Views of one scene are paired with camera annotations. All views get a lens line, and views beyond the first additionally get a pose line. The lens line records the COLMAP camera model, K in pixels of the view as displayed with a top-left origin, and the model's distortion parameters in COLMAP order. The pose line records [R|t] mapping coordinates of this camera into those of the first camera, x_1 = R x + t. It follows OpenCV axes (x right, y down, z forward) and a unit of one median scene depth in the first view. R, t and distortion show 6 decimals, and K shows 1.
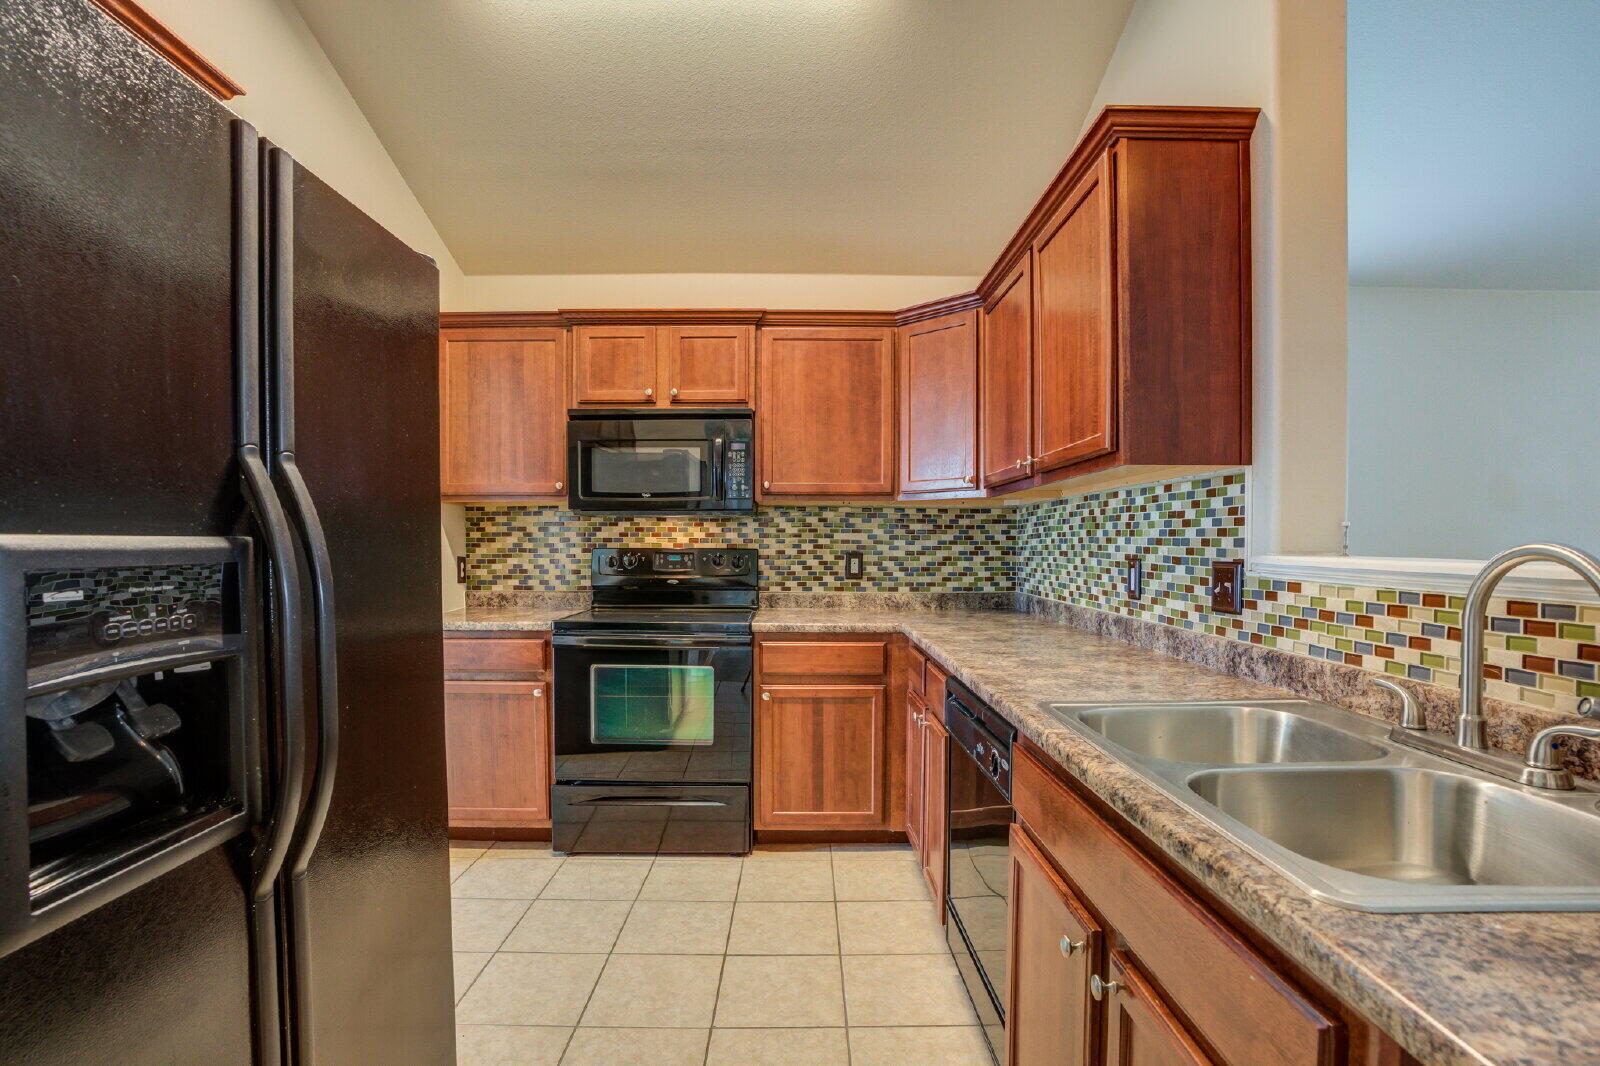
lens RADIAL K [[747.5, 0, 805.3], [0, 747.5, 551.9], [0, 0, 1]] dist [-0.073052, 0.027318]
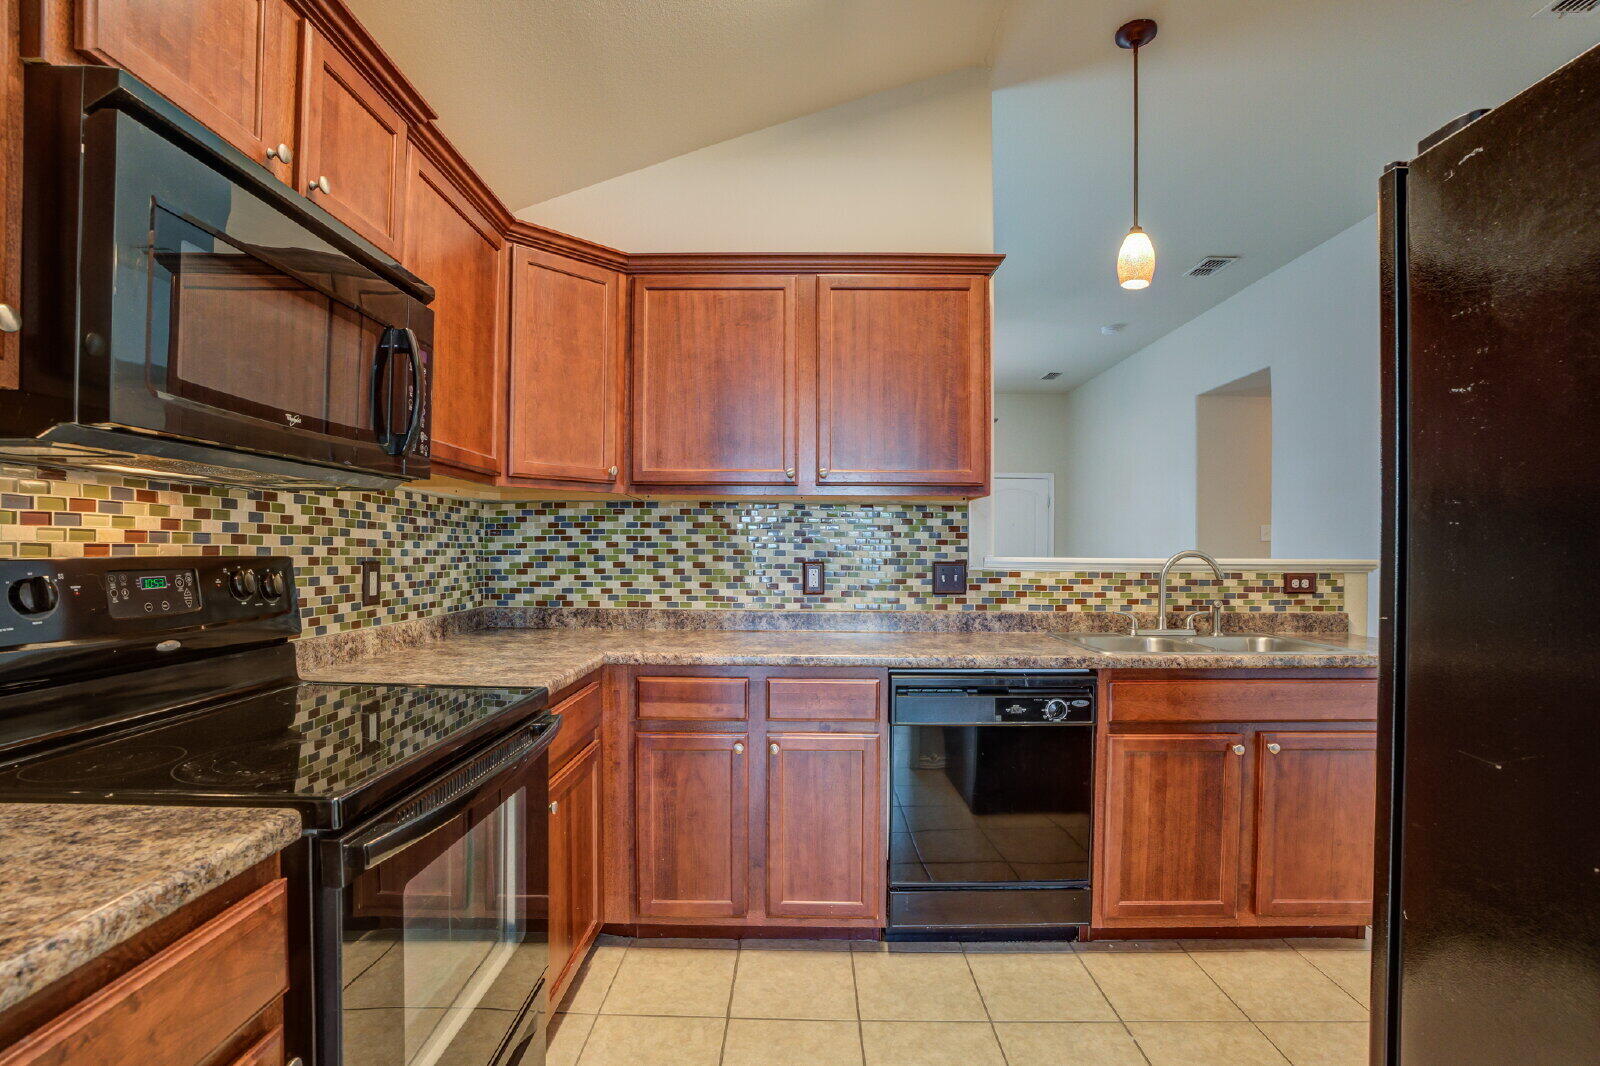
lens RADIAL K [[745.4, 0, 775.5], [0, 745.4, 544.4], [0, 0, 1]] dist [-0.089406, 0.033714]
pose [[0.046828, 0.005438, 0.998888, -0.504446], [0.004615, 0.999973, -0.005660, -0.007615], [-0.998892, 0.004875, 0.046801, 0.650676]]
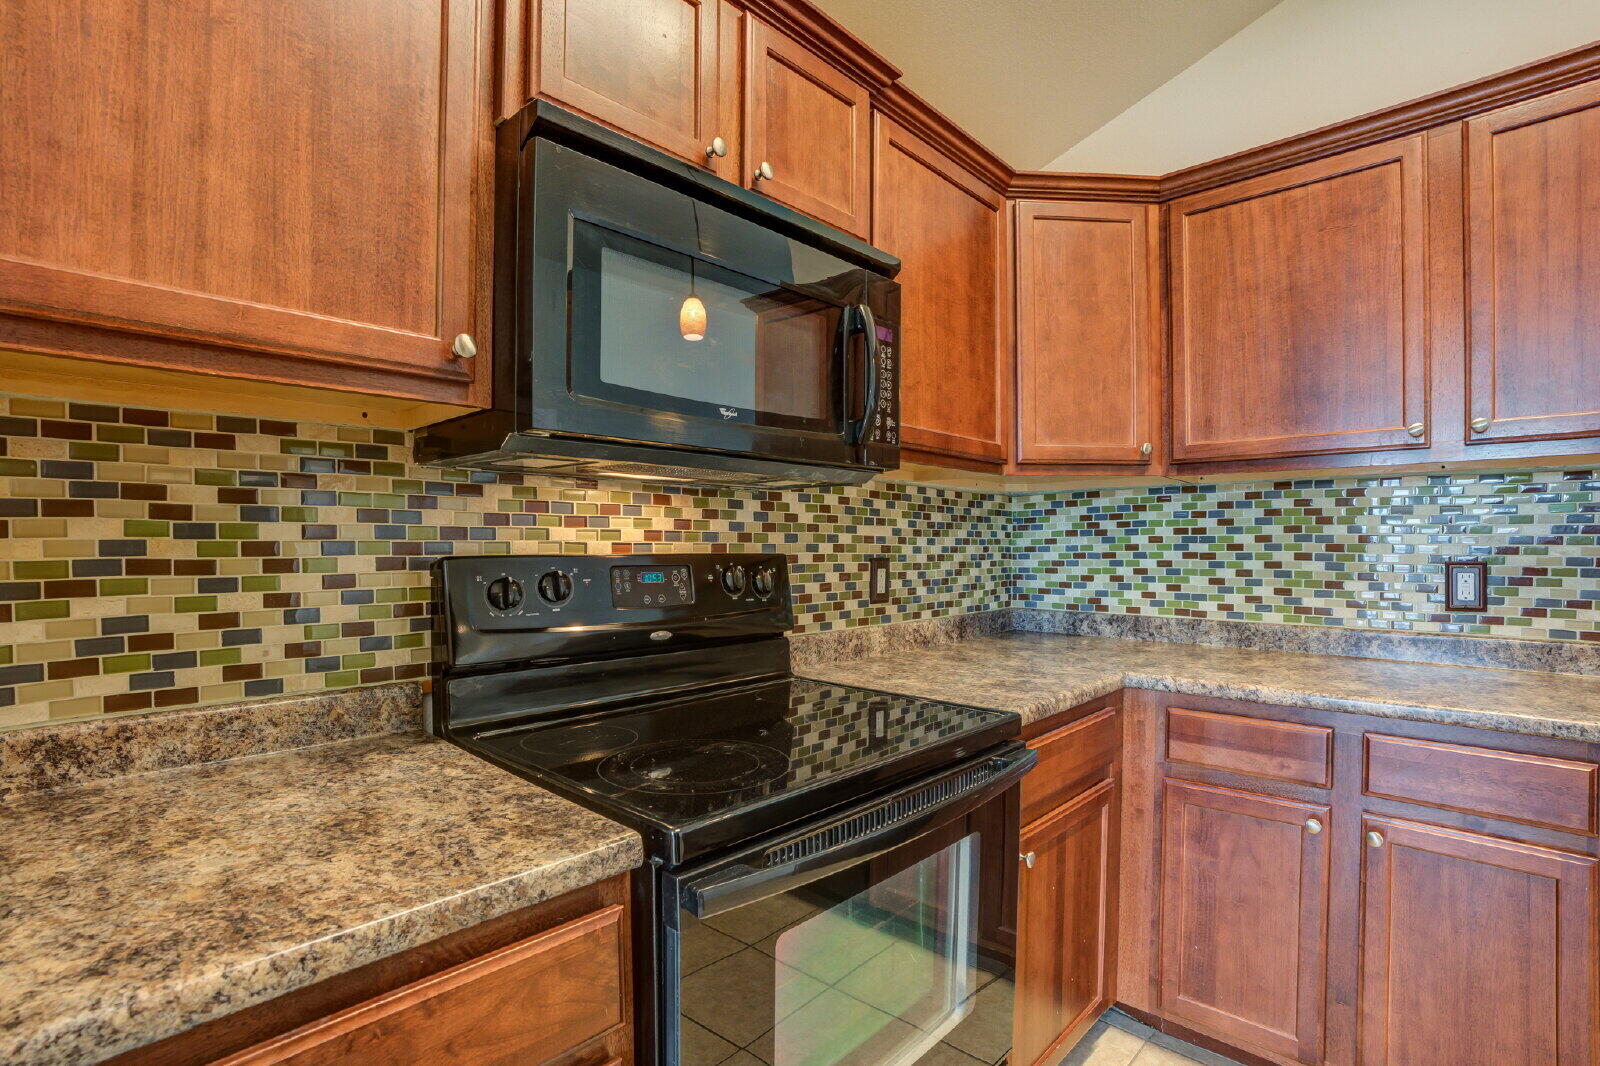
lens RADIAL K [[747.5, 0, 805.3], [0, 747.5, 551.9], [0, 0, 1]] dist [-0.073052, 0.027318]
pose [[0.695562, -0.008945, 0.718410, -0.403842], [0.008966, 0.999953, 0.003770, -0.006774], [-0.718410, 0.003819, 0.695610, 0.631409]]
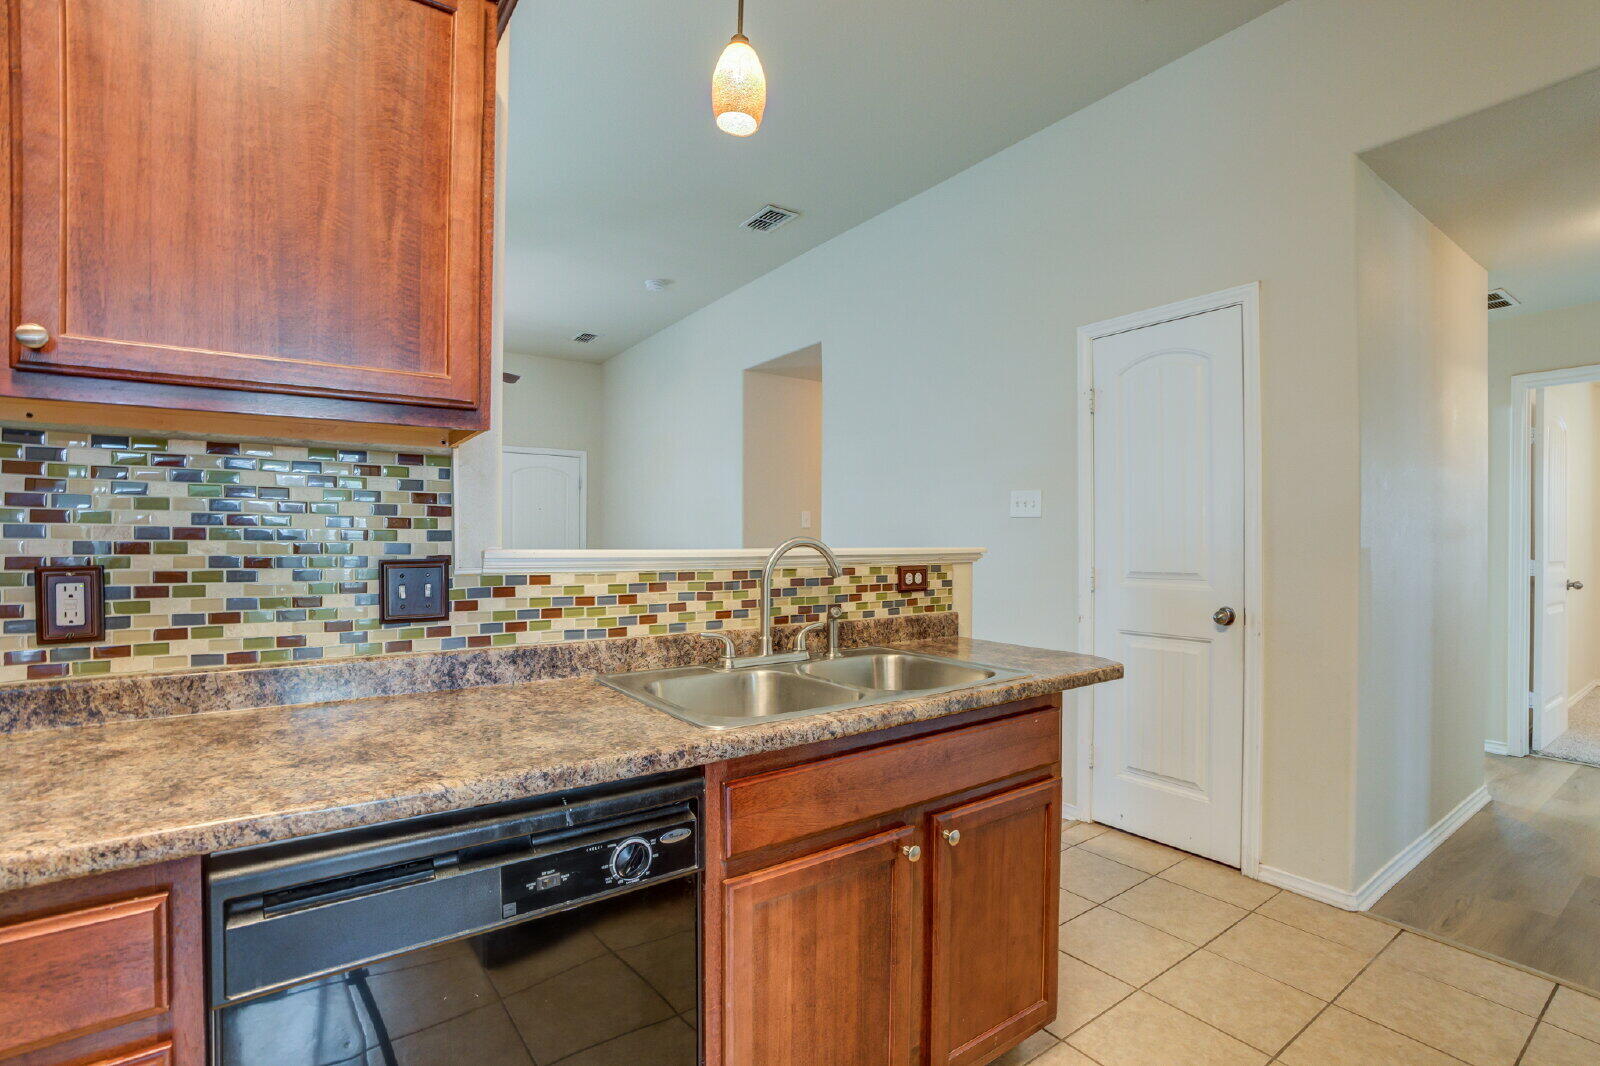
lens RADIAL K [[738.4, 0, 800.0], [0, 738.4, 533.0], [0, 0, 1]] dist [-0.041223, 0.026438]
pose [[-0.570244, 0.007171, 0.821444, -0.169244], [0.008597, 0.999959, -0.002762, -0.004960], [-0.821431, 0.005487, -0.570282, 0.559599]]
